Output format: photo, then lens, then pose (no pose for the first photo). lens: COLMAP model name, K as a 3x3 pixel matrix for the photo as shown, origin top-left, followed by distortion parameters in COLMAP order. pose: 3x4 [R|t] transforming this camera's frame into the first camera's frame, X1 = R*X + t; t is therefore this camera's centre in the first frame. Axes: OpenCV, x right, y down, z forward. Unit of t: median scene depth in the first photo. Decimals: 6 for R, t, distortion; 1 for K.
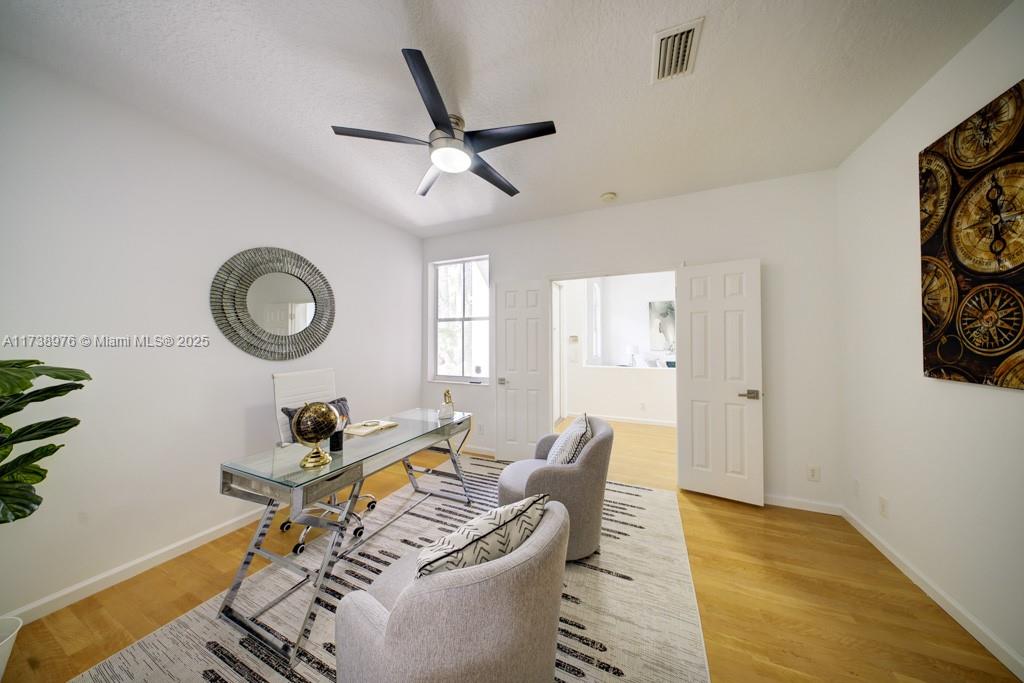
lens RADIAL K [[301.9, 0, 512.9], [0, 301.9, 337.2], [0, 0, 1]] dist [0.000572, -0.001362]
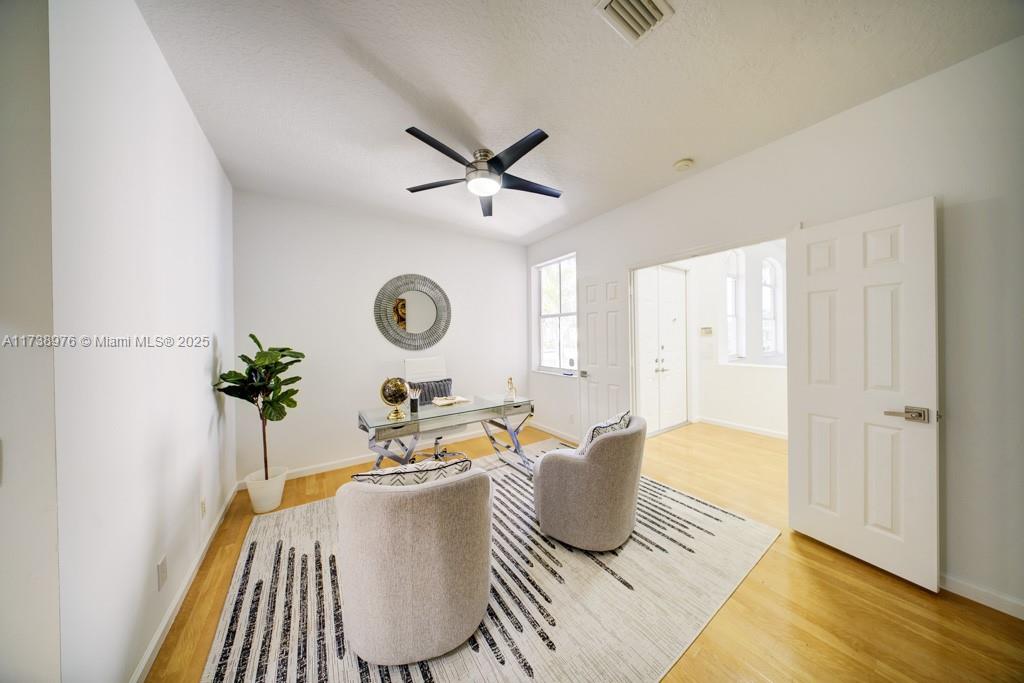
lens RADIAL K [[292.7, 0, 513.7], [0, 292.7, 337.1], [0, 0, 1]] dist [-0.008163, -0.000157]
pose [[0.850943, -0.009266, -0.525176, 0.389401], [0.019584, 0.999709, 0.014094, 0.001625], [0.524892, -0.022278, 0.850877, 0.040710]]
